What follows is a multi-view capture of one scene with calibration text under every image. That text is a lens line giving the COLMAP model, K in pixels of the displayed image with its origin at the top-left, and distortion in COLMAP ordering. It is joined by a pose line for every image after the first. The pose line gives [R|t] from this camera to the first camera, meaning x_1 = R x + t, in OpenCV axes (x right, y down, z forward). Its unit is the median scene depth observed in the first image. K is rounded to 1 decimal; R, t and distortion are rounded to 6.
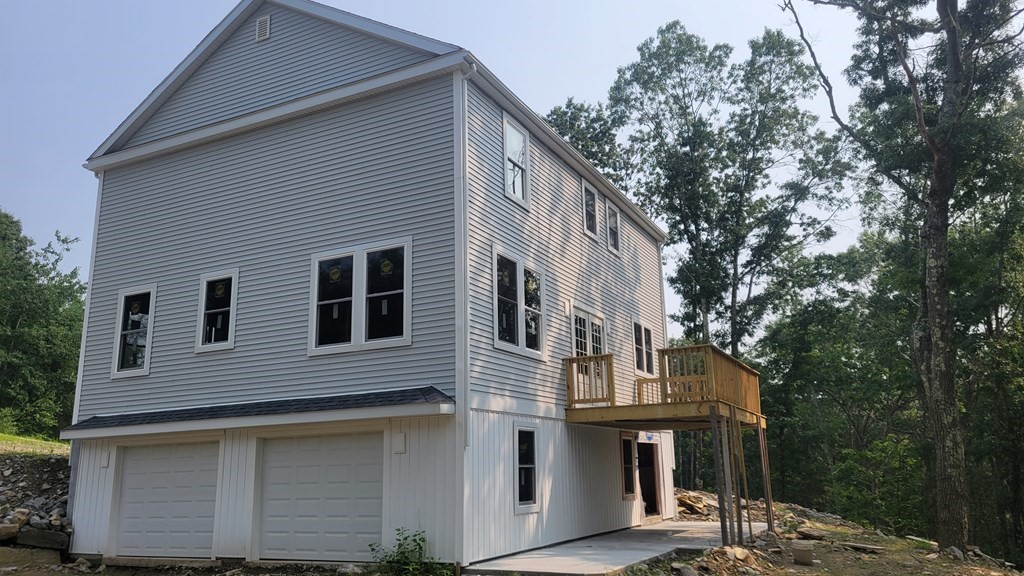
lens RADIAL K [[767.3, 0, 514.7], [0, 767.3, 281.5], [0, 0, 1]] dist [0.062933, -0.009673]
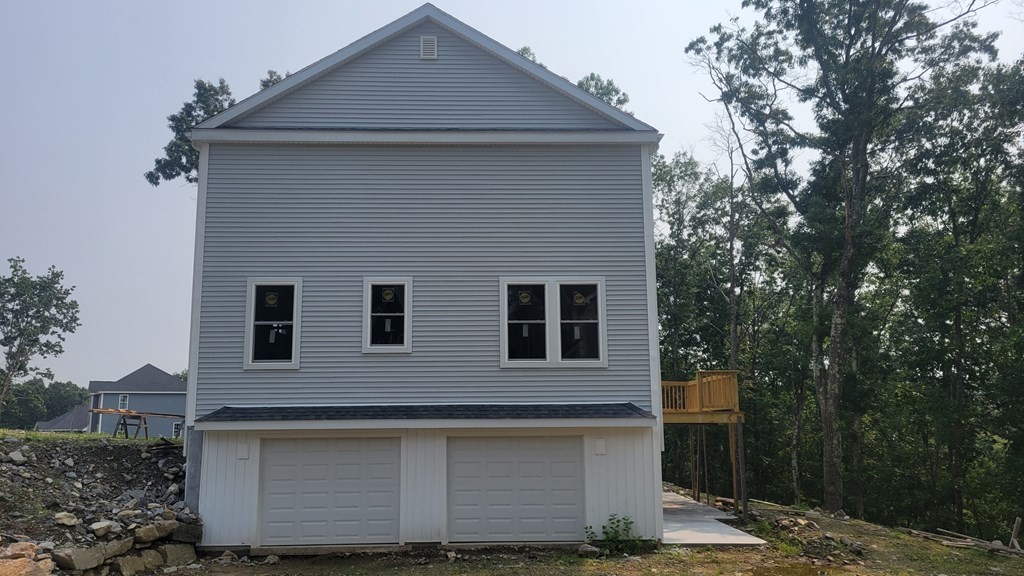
lens RADIAL K [[767.3, 0, 513.7], [0, 767.3, 294.3], [0, 0, 1]] dist [0.062933, -0.009673]
pose [[0.876110, 0.095390, 0.472580, -0.783082], [-0.126445, 0.991380, 0.034305, -0.051364], [-0.465234, -0.089811, 0.880620, -0.003576]]
